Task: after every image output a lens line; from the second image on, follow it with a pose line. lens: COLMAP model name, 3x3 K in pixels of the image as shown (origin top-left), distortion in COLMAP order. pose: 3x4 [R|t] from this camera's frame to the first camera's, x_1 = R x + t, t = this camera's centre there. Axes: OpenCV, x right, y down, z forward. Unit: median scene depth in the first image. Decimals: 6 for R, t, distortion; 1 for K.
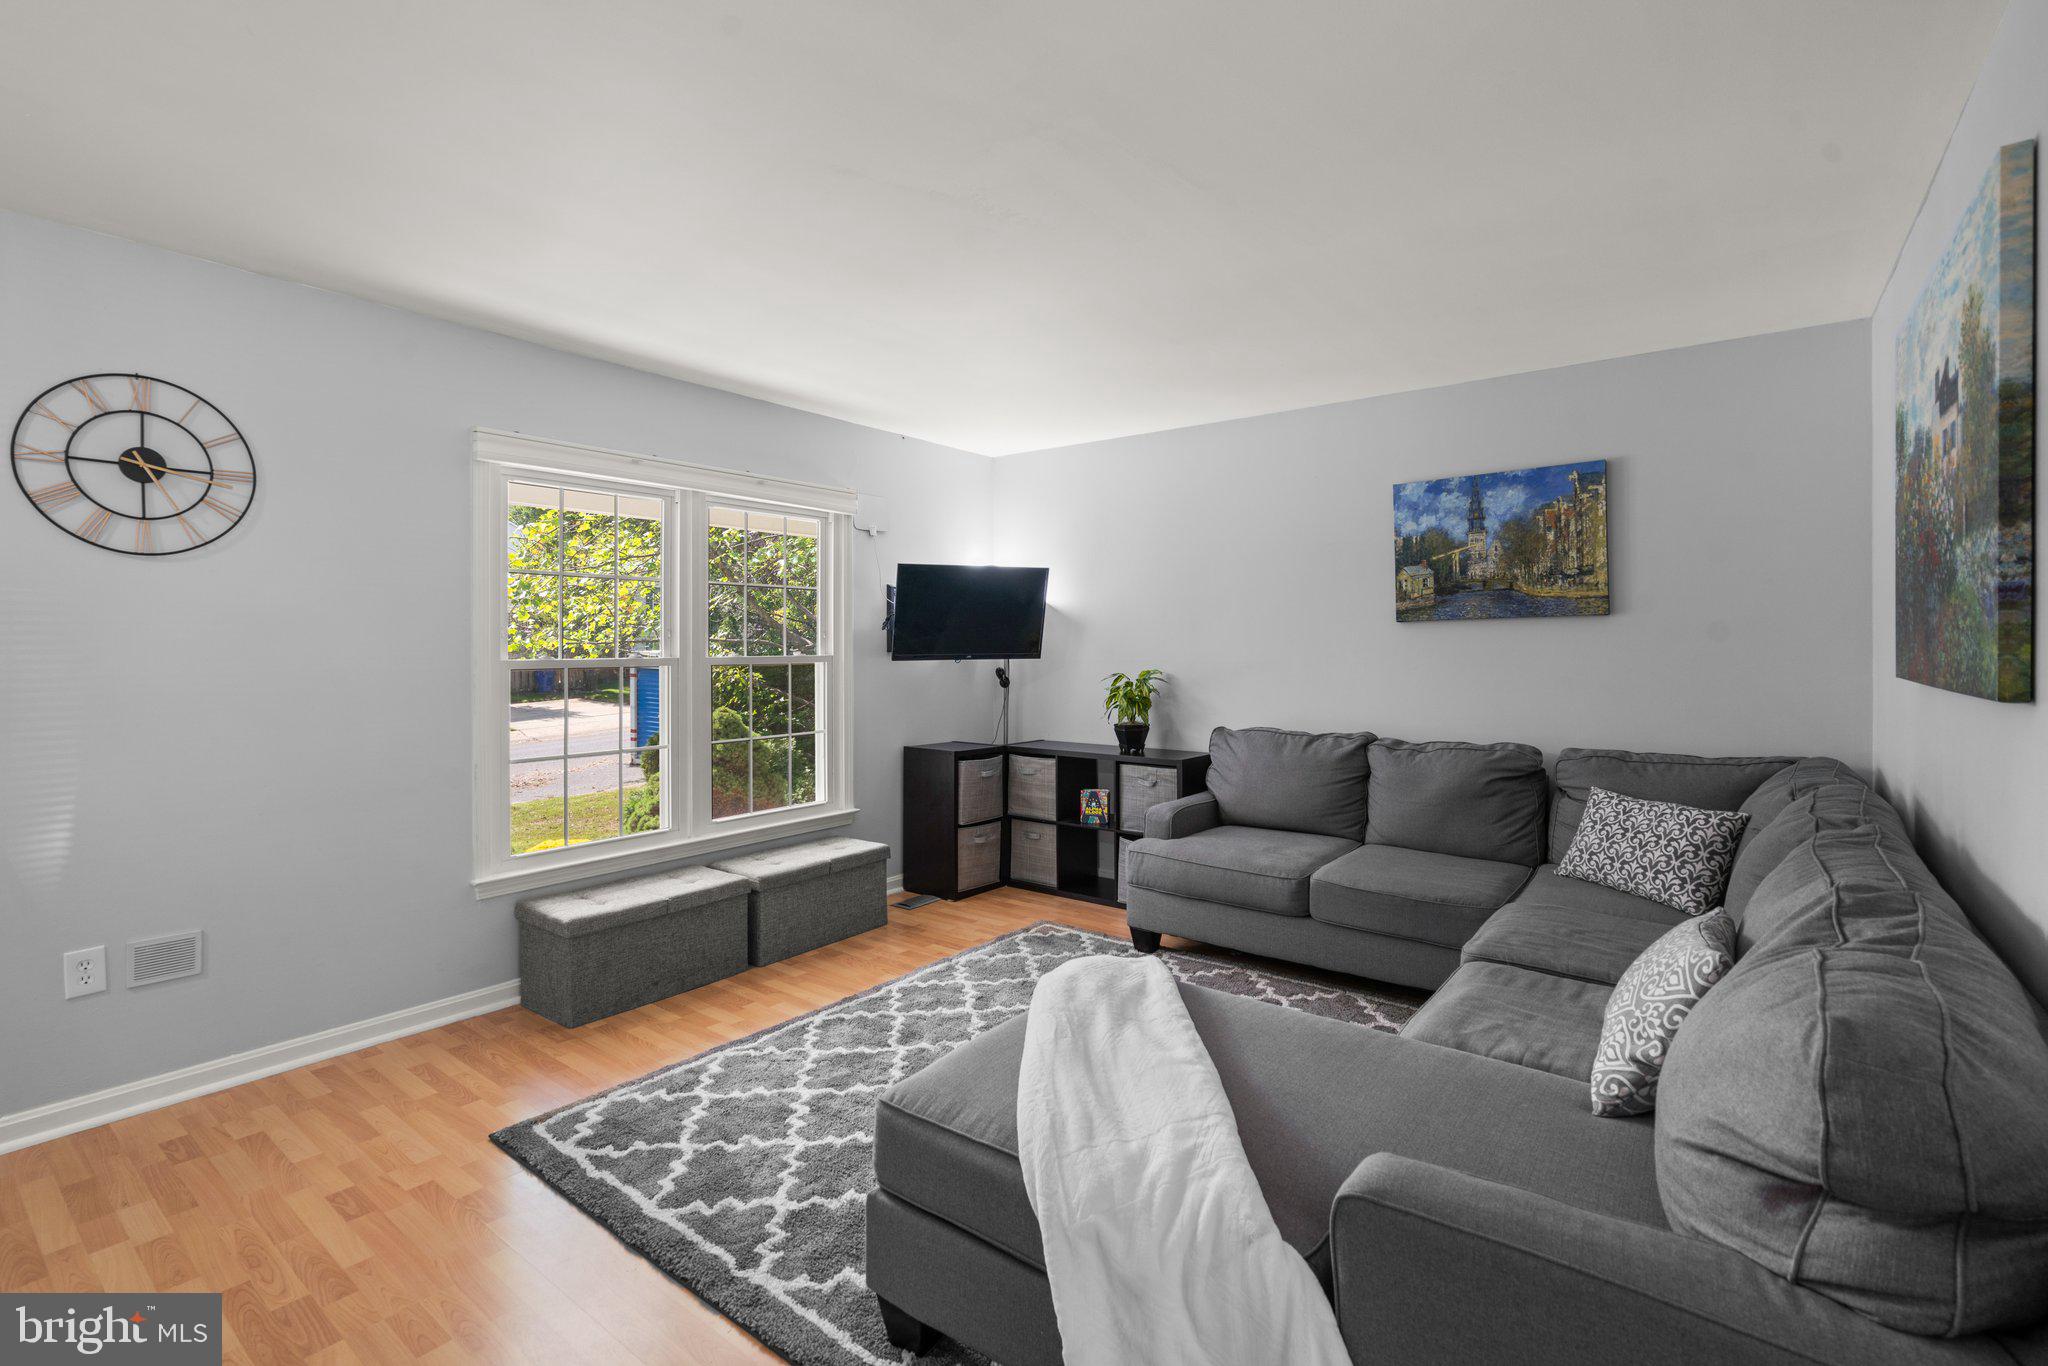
lens RADIAL K [[937.6, 0, 1019.7], [0, 937.6, 649.7], [0, 0, 1]] dist [-0.005202, 0.002280]
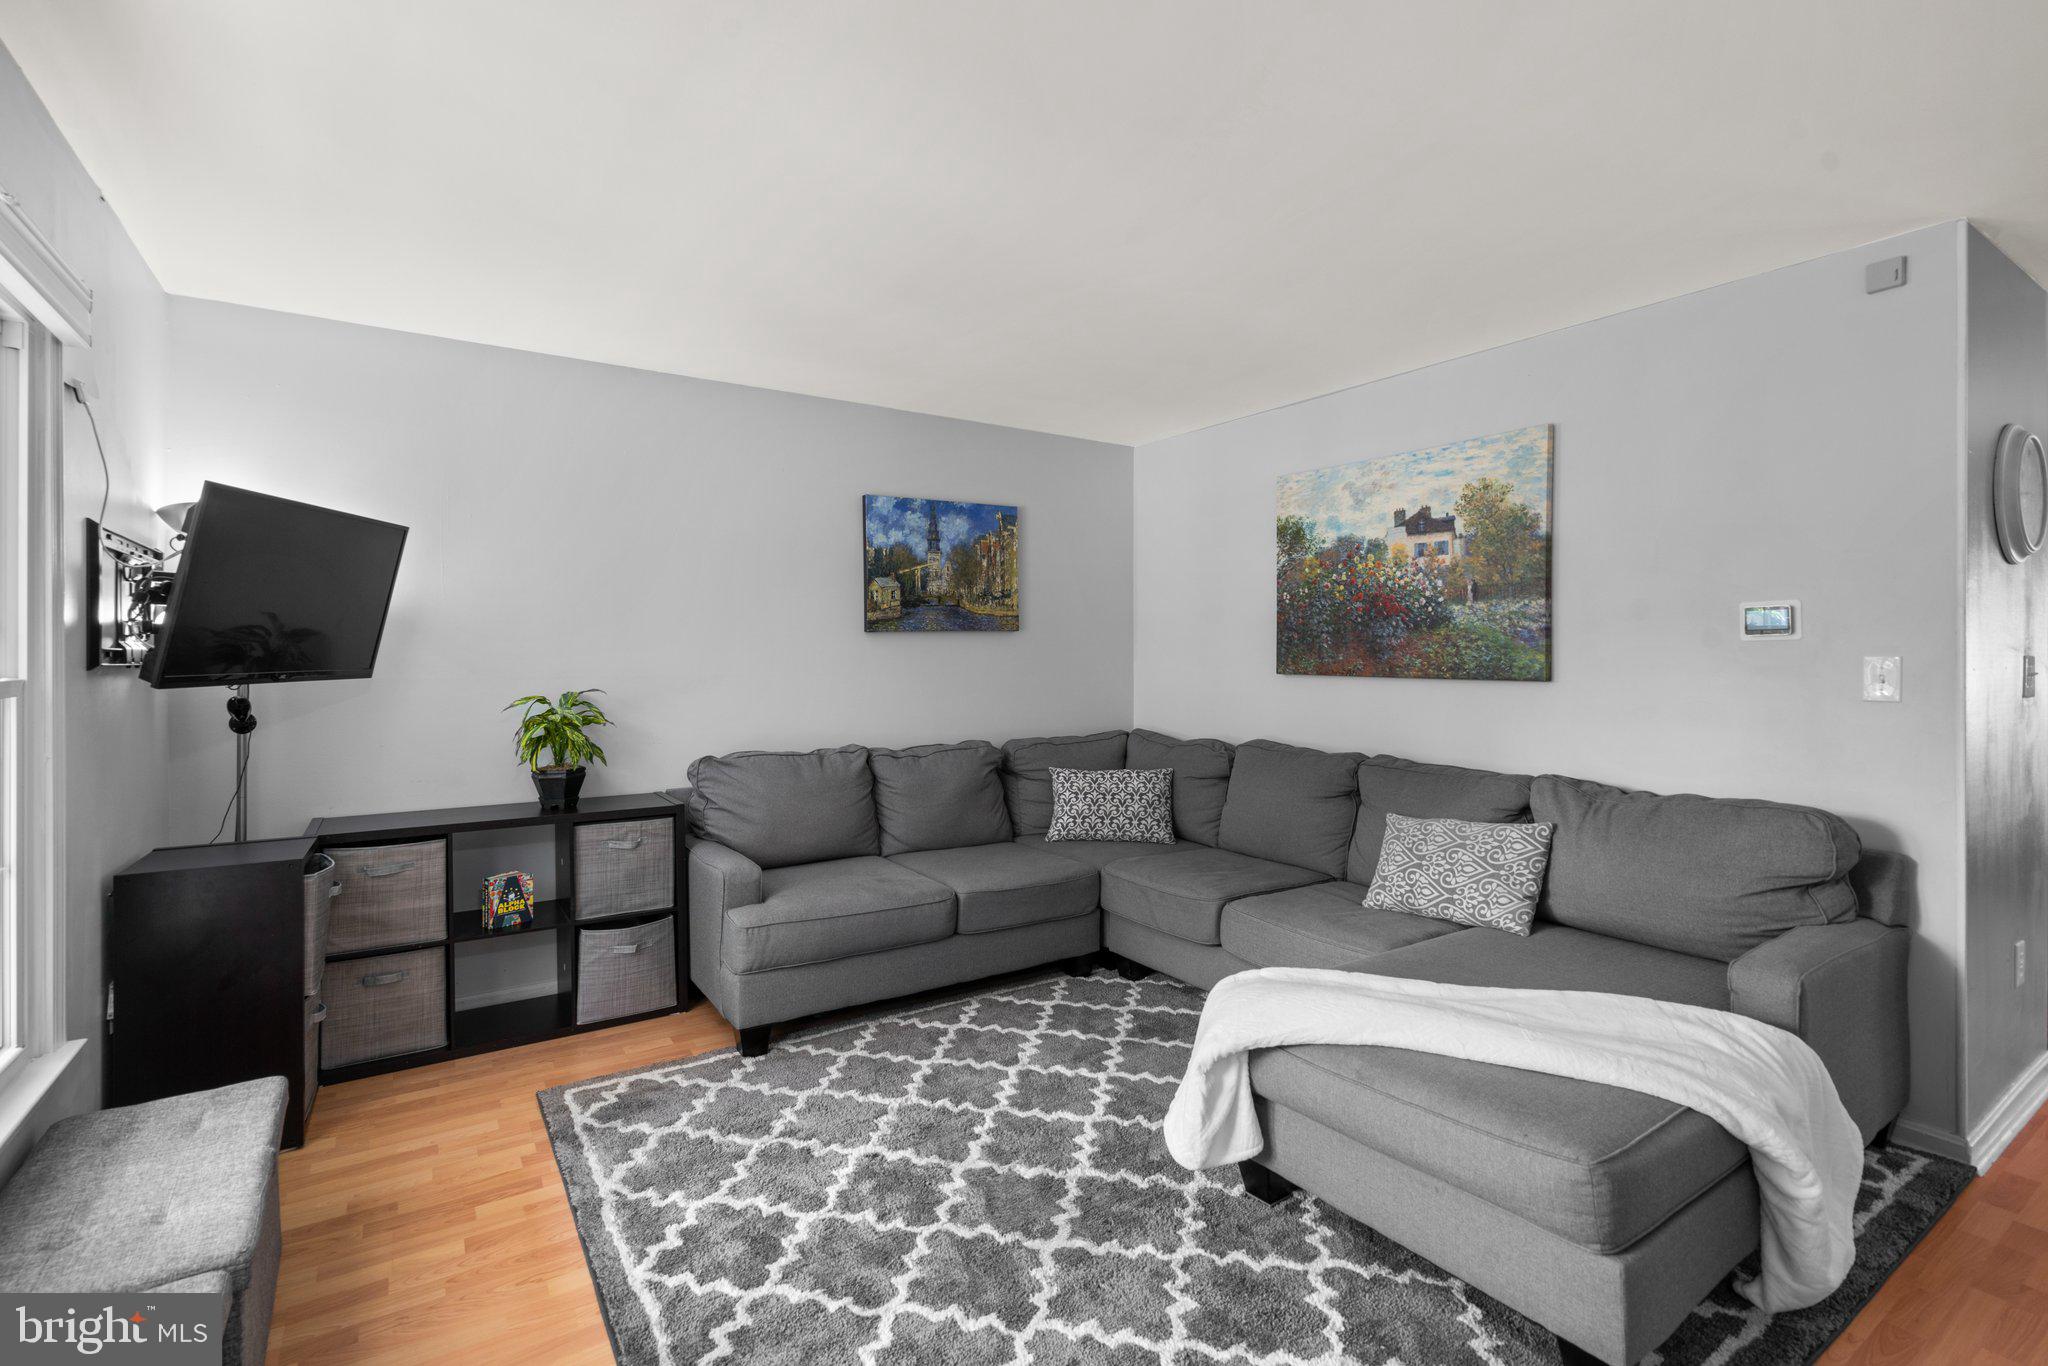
lens RADIAL K [[937.6, 0, 1014.4], [0, 937.6, 660.6], [0, 0, 1]] dist [-0.005202, 0.002280]
pose [[0.326240, -0.006764, 0.945263, -0.517844], [0.004560, 0.999974, 0.005582, -0.003869], [-0.945276, 0.002490, 0.326262, 0.547147]]
